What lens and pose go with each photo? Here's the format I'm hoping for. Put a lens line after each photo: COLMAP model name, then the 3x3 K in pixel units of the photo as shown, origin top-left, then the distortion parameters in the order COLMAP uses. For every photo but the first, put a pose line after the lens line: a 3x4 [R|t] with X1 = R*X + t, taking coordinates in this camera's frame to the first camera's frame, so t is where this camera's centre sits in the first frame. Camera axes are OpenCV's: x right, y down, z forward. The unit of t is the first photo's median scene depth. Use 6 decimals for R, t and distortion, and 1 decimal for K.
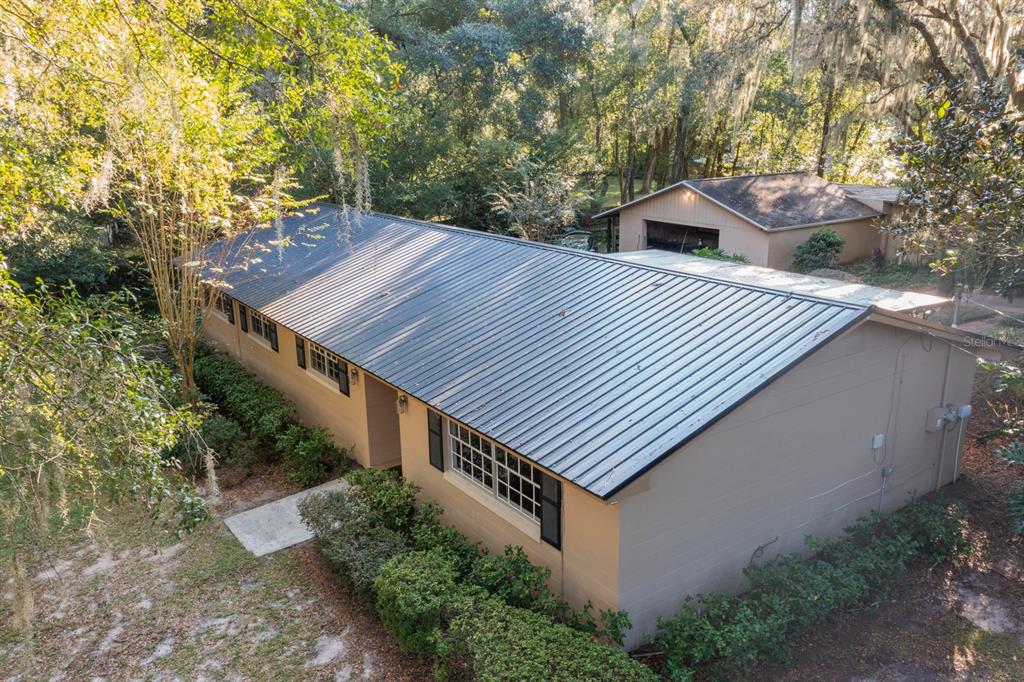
lens RADIAL K [[818.7, 0, 512.0], [0, 818.7, 341.0], [0, 0, 1]] dist [-0.003606, 0.003805]
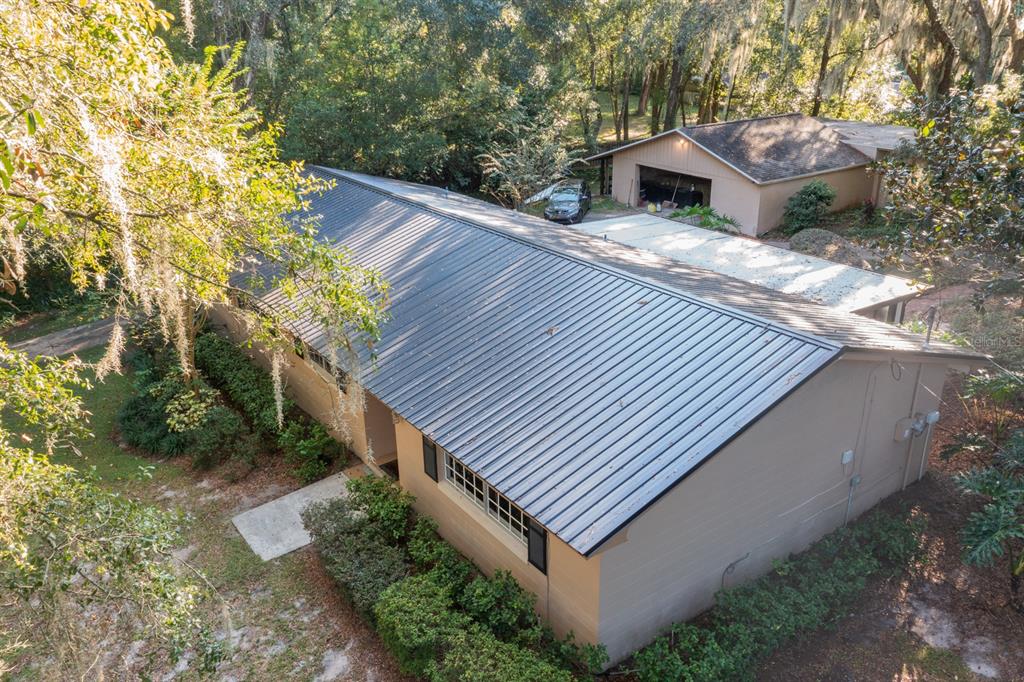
lens RADIAL K [[813.8, 0, 512.0], [0, 813.8, 341.0], [0, 0, 1]] dist [0.001060, 0.000413]
pose [[0.999977, -0.003615, 0.005715, 0.007038], [0.002920, 0.993087, 0.117340, -0.139848], [-0.006100, -0.117321, 0.993075, -0.025633]]
